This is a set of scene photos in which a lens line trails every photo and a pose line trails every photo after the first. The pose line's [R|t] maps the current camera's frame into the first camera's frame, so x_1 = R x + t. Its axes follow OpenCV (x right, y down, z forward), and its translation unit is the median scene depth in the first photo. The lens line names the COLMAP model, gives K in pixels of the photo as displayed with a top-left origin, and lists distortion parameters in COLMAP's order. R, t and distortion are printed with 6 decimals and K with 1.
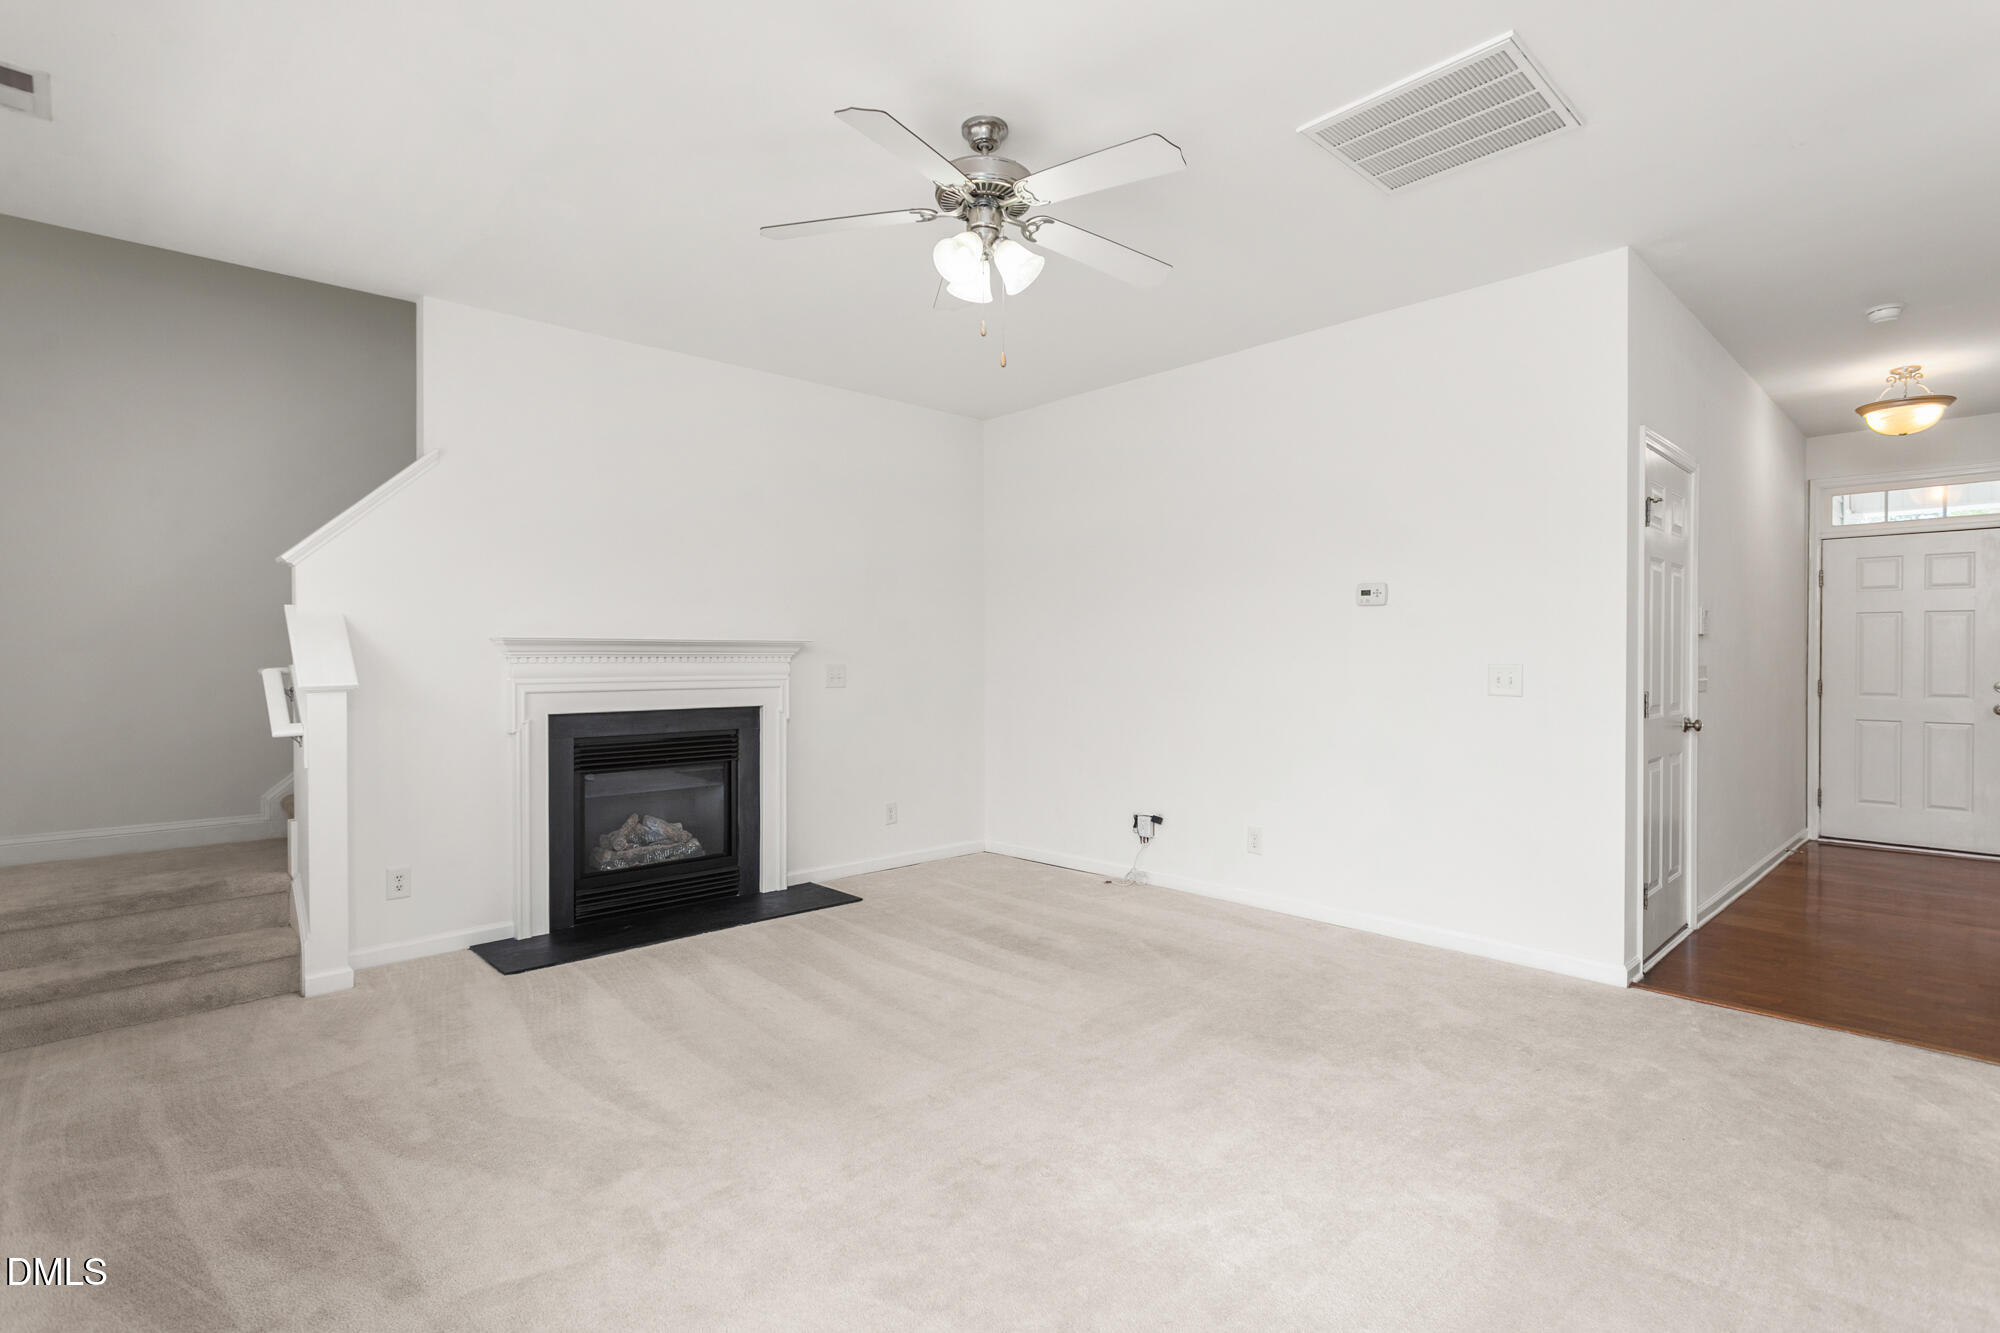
lens RADIAL K [[980.8, 0, 1000.0], [0, 980.8, 666.5], [0, 0, 1]] dist [-0.001492, -0.000242]
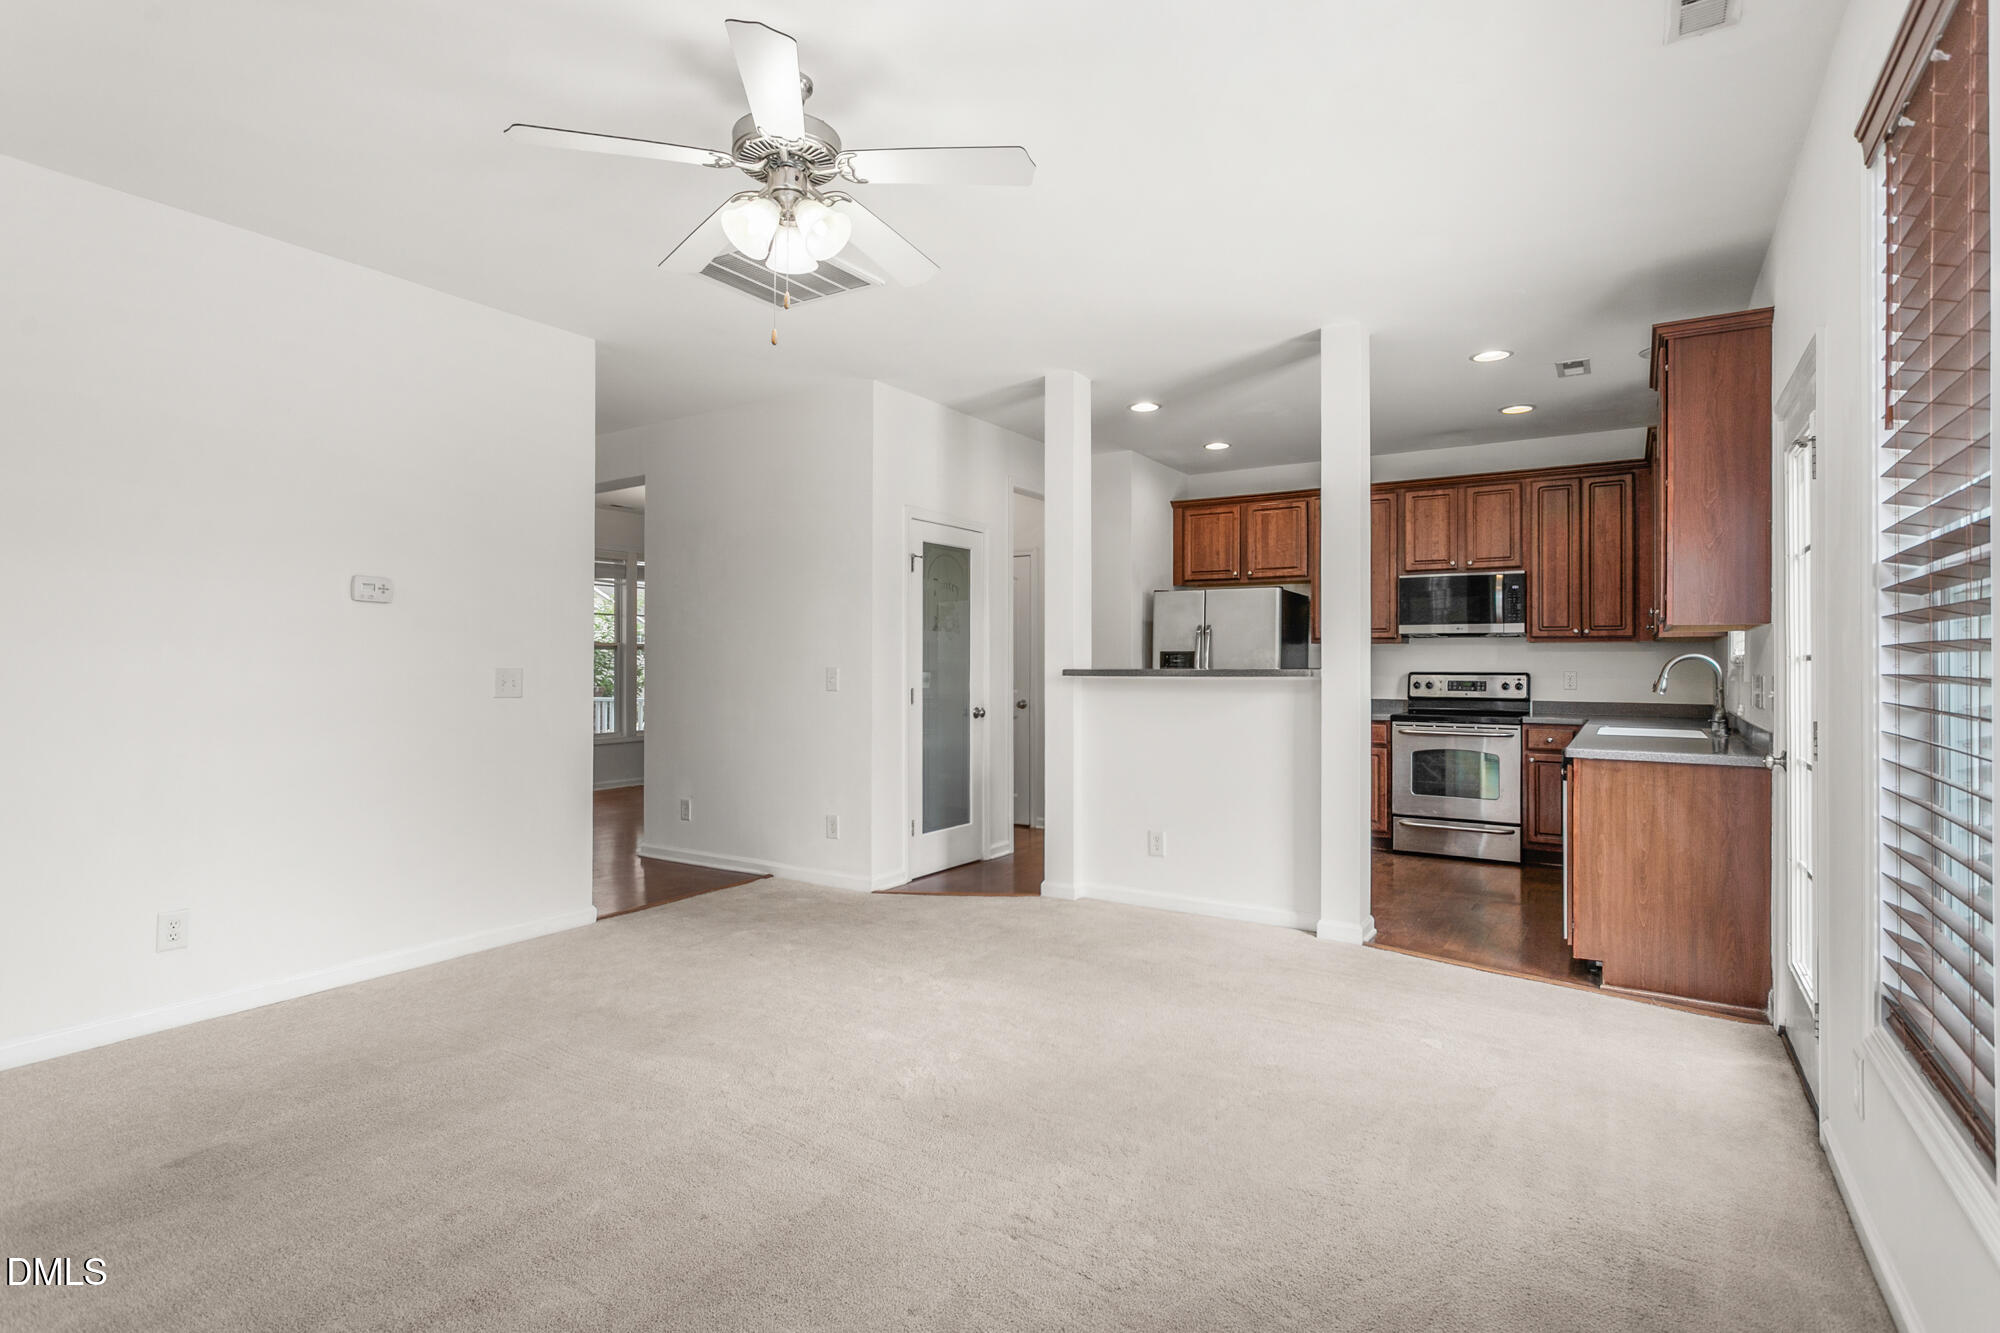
lens RADIAL K [[980.8, 0, 1000.0], [0, 980.8, 666.5], [0, 0, 1]] dist [-0.001492, -0.000242]
pose [[-0.254791, 0.003013, 0.966991, -0.587645], [0.013916, 0.999903, 0.000551, 0.001196], [-0.966896, 0.013597, -0.254809, 0.655638]]
